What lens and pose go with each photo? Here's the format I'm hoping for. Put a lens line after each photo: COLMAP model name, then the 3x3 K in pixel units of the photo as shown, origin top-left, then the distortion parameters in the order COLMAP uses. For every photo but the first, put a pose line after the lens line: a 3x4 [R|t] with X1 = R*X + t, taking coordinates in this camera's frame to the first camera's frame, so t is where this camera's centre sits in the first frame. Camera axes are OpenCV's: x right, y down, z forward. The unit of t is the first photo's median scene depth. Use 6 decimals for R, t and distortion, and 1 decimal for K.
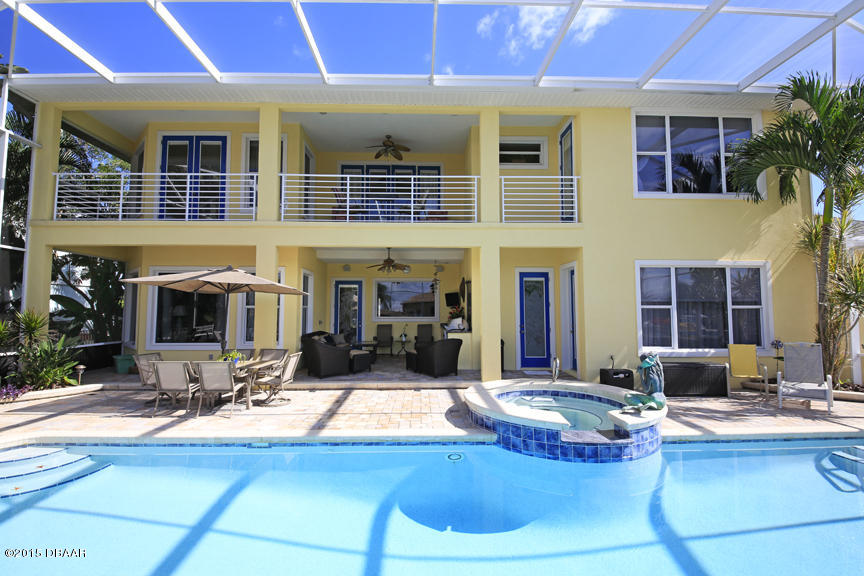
lens RADIAL K [[373.0, 0, 429.2], [0, 373.0, 300.9], [0, 0, 1]] dist [0.033977, -0.033738]
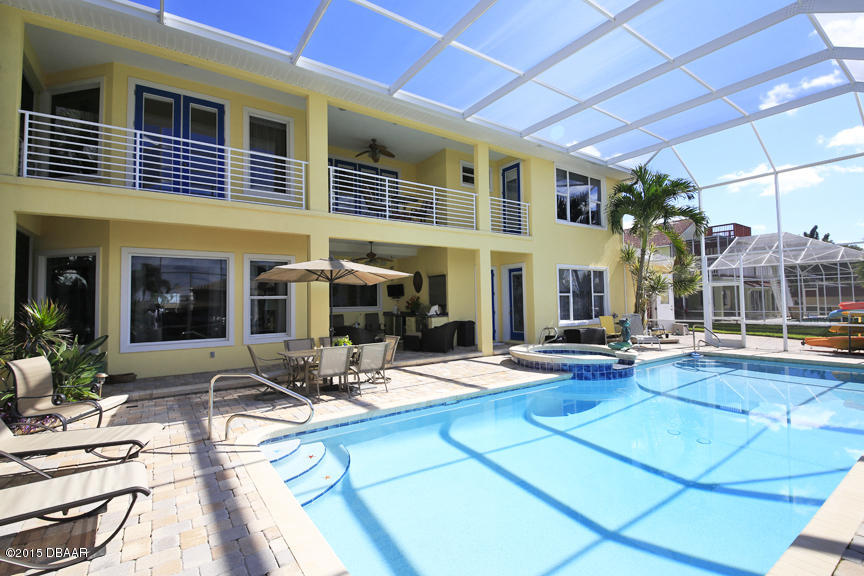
lens RADIAL K [[373.0, 0, 429.2], [0, 373.0, 300.9], [0, 0, 1]] dist [0.033977, -0.033738]
pose [[0.846706, -0.014390, 0.531866, -0.688361], [-0.000261, 0.999623, 0.027461, 0.000305], [-0.532060, -0.023390, 0.846383, -0.018003]]
